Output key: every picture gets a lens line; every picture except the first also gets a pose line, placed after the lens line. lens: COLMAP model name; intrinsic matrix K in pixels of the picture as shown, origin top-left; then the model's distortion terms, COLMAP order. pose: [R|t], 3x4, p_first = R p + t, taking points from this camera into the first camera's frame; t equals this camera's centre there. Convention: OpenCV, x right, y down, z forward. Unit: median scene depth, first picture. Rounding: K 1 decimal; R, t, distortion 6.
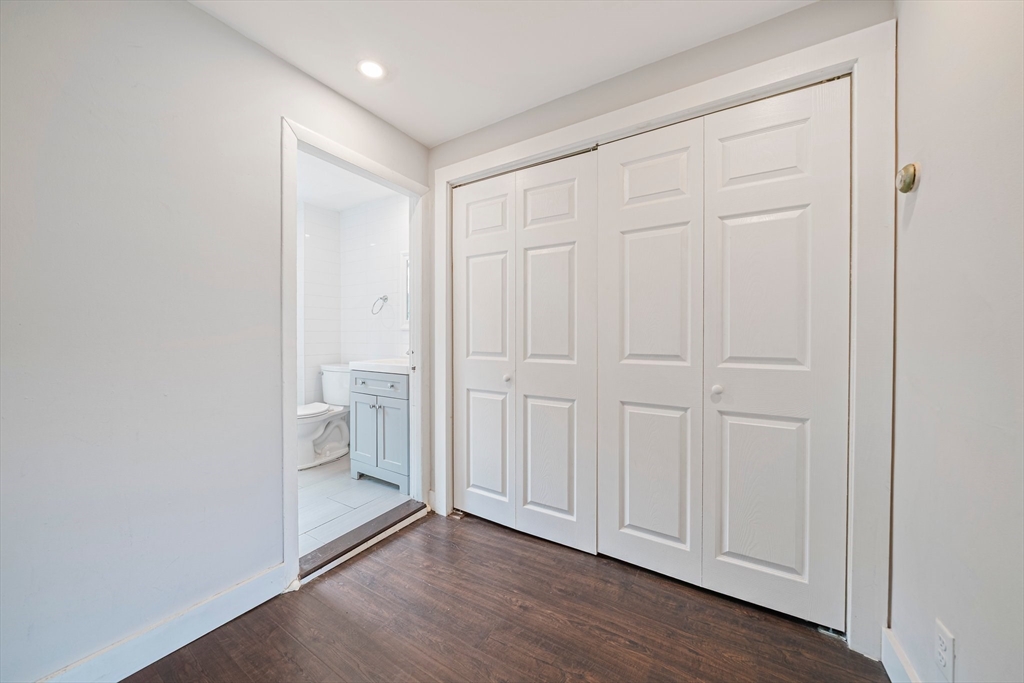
lens RADIAL K [[356.2, 0, 506.1], [0, 356.2, 336.5], [0, 0, 1]] dist [-0.009313, -0.000377]
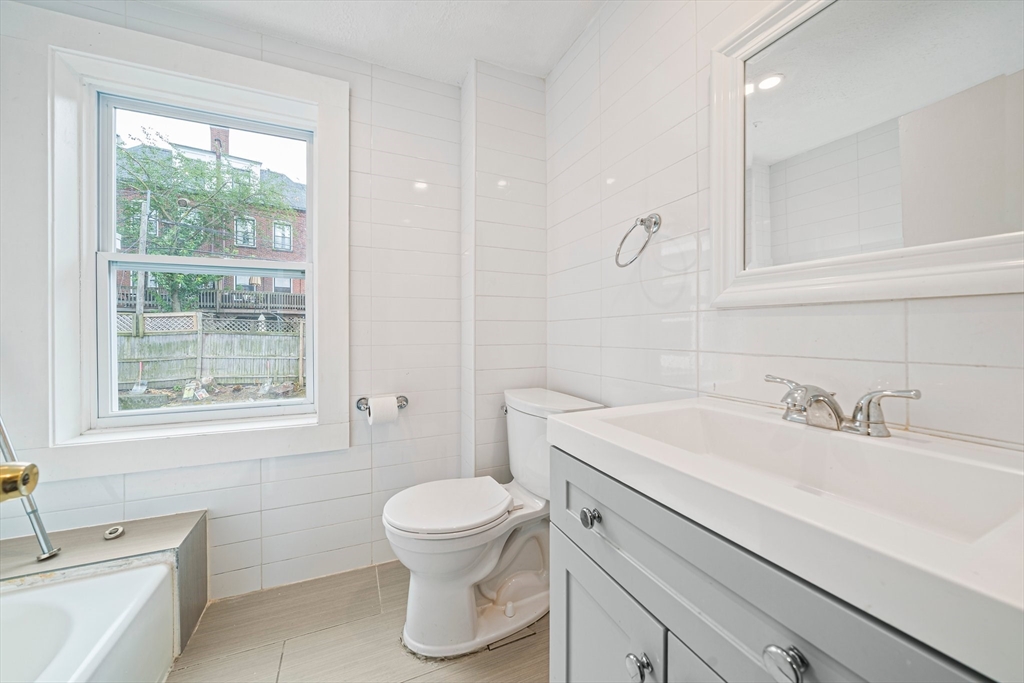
lens RADIAL K [[356.2, 0, 512.0], [0, 356.2, 336.0], [0, 0, 1]] dist [-0.009313, -0.000377]
pose [[0.826104, 0.009402, -0.563440, -0.261683], [-0.008523, 0.999955, 0.004190, 0.007047], [0.563454, 0.001341, 0.826147, 0.641960]]
